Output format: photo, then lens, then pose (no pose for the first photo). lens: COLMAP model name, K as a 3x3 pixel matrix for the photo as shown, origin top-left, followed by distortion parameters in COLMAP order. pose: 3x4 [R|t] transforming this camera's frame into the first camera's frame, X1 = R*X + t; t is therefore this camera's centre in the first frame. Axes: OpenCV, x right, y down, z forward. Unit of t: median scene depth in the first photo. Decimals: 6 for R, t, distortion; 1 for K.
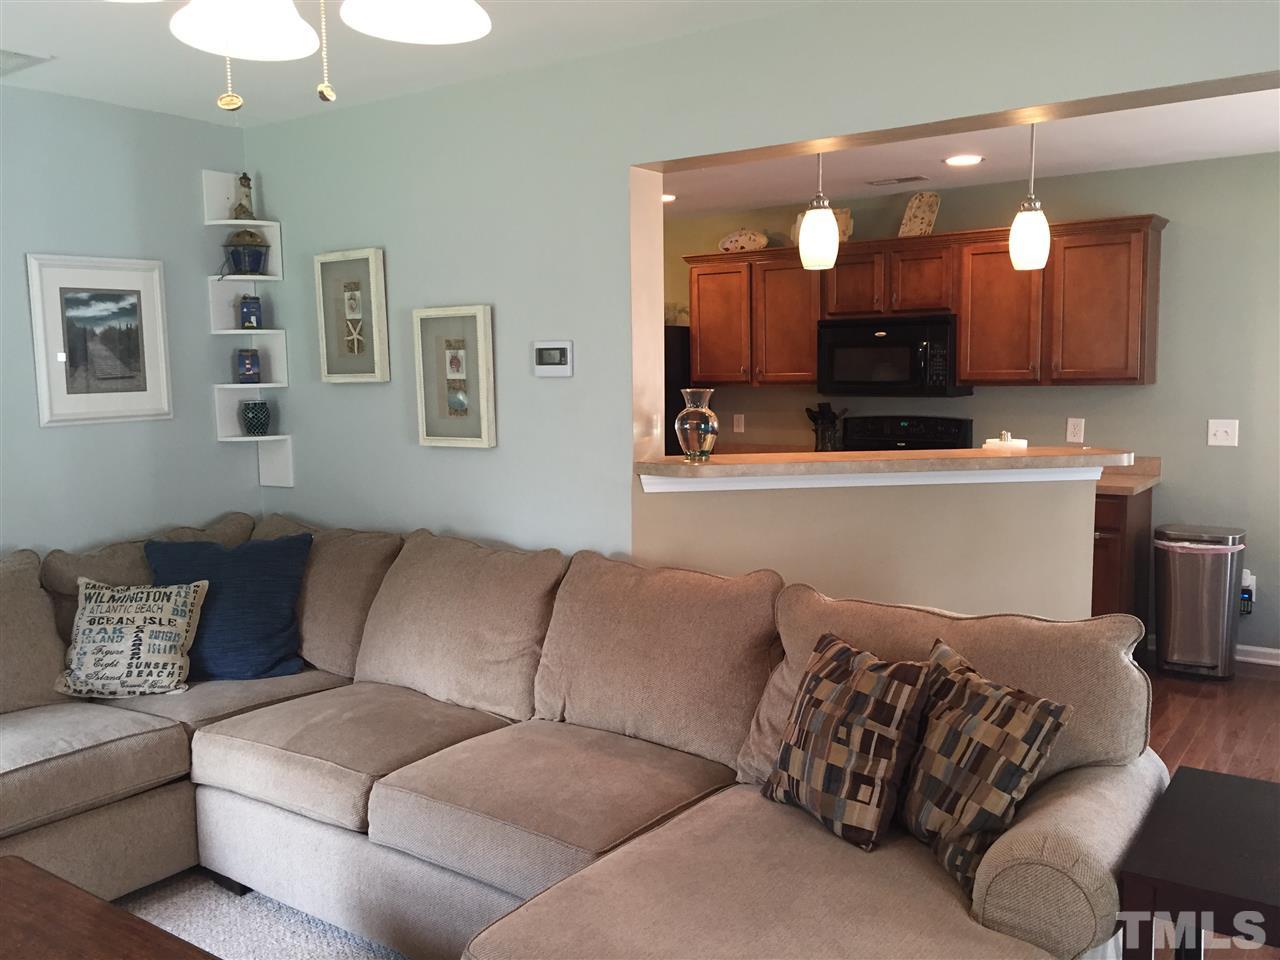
lens RADIAL K [[1092.1, 0, 645.8], [0, 1092.1, 481.7], [0, 0, 1]] dist [0.076799, -0.095583]
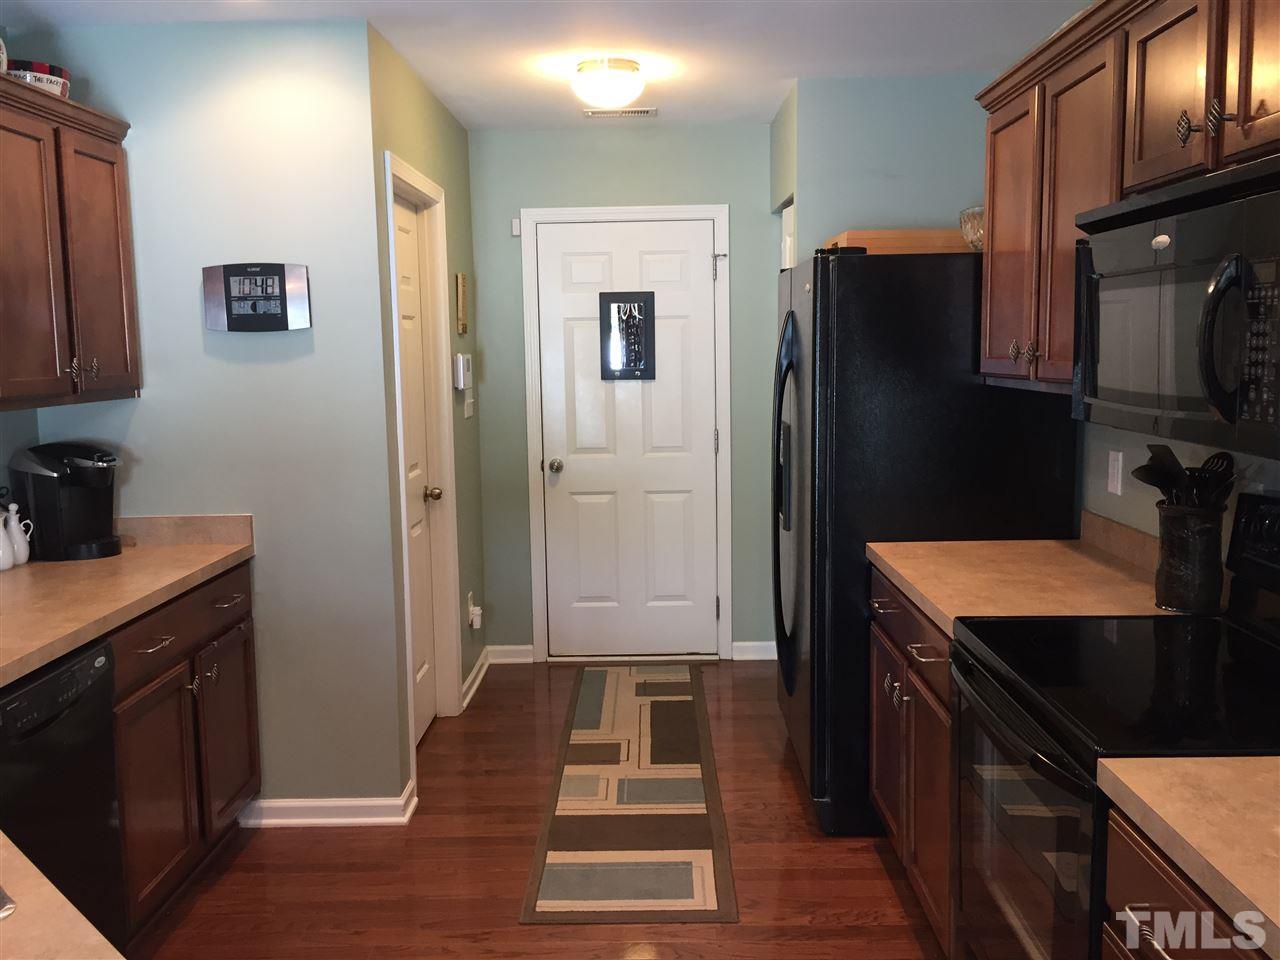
lens RADIAL K [[1092.1, 0, 641.6], [0, 1092.1, 479.5], [0, 0, 1]] dist [0.076799, -0.095583]
pose [[0.567708, 0.107118, -0.816231, 0.306711], [-0.079931, 0.993986, 0.074851, -0.062693], [0.819340, 0.022749, 0.572856, 0.552513]]
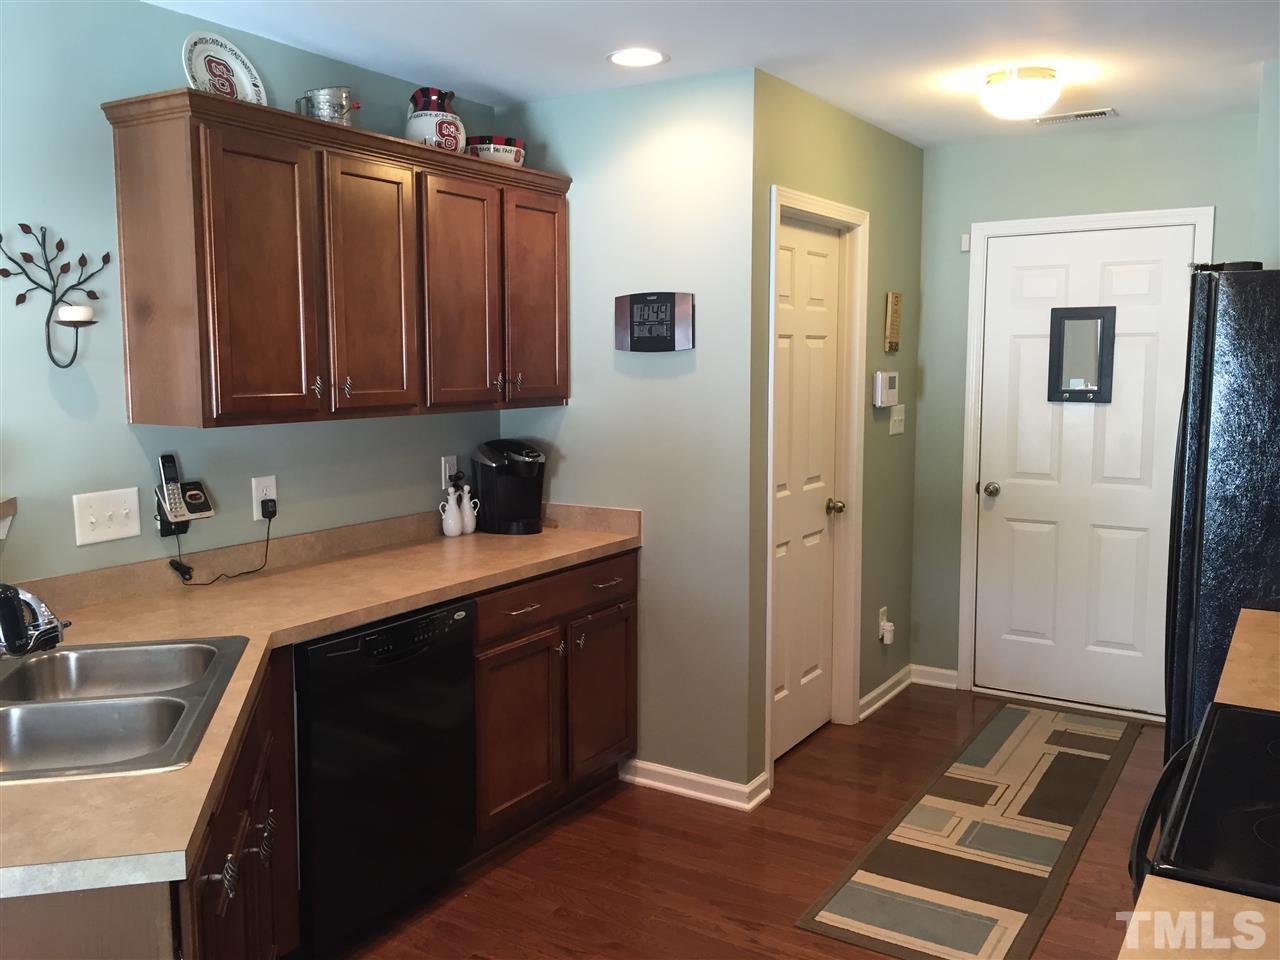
lens RADIAL K [[1092.1, 0, 640.5], [0, 1092.1, 481.3], [0, 0, 1]] dist [0.076799, -0.095583]
pose [[0.057931, 0.129229, -0.989921, 0.356476], [-0.106844, 0.986694, 0.122555, -0.078346], [0.992587, 0.098668, 0.070968, 0.641798]]
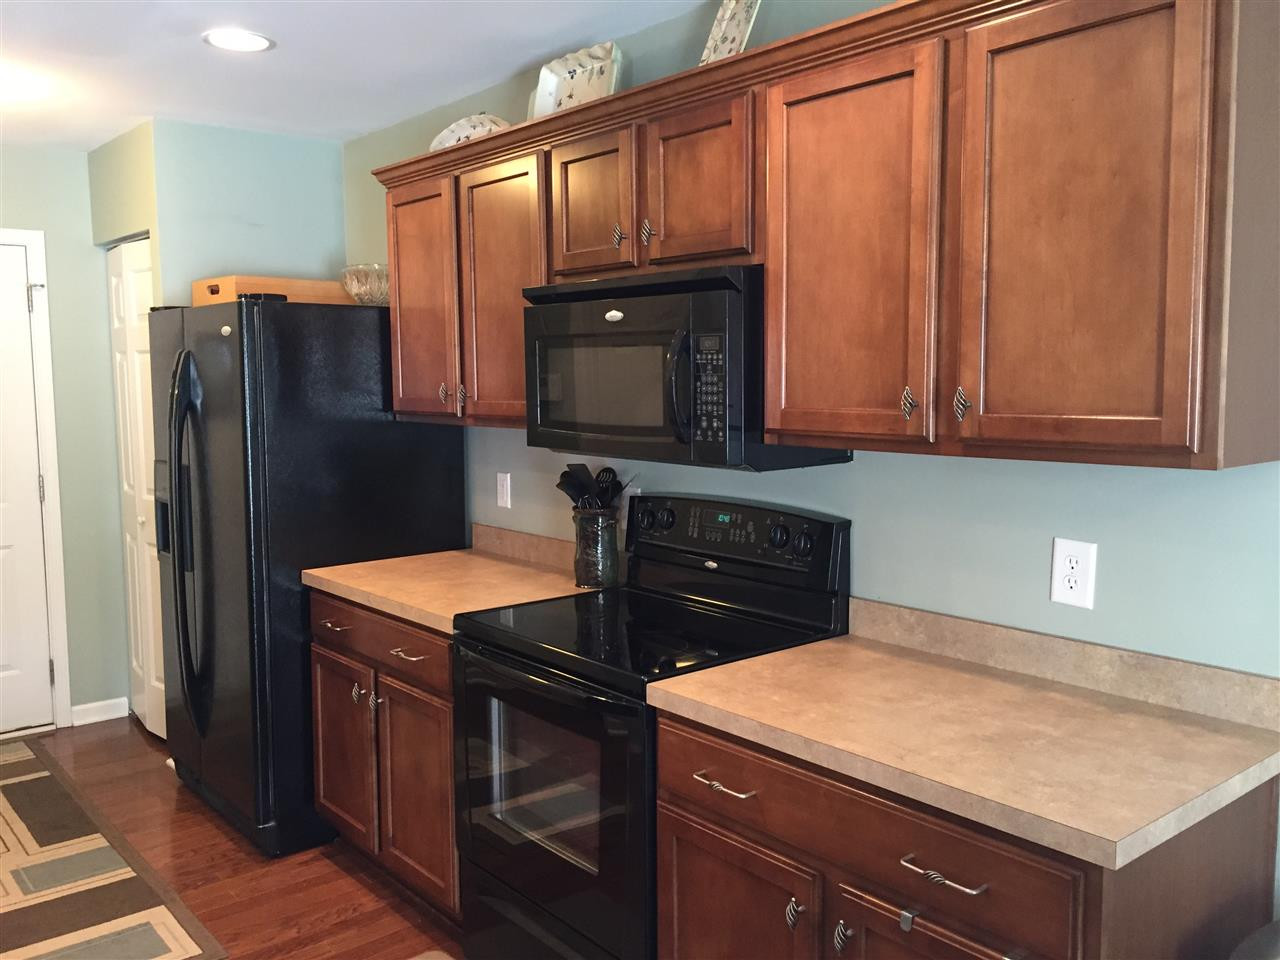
lens RADIAL K [[1092.1, 0, 638.6], [0, 1092.1, 480.6], [0, 0, 1]] dist [0.076799, -0.095583]
pose [[0.965366, 0.033580, -0.258730, 0.262917], [-0.034577, 0.999402, 0.000698, -0.055734], [0.258599, 0.008272, 0.965949, 0.463867]]
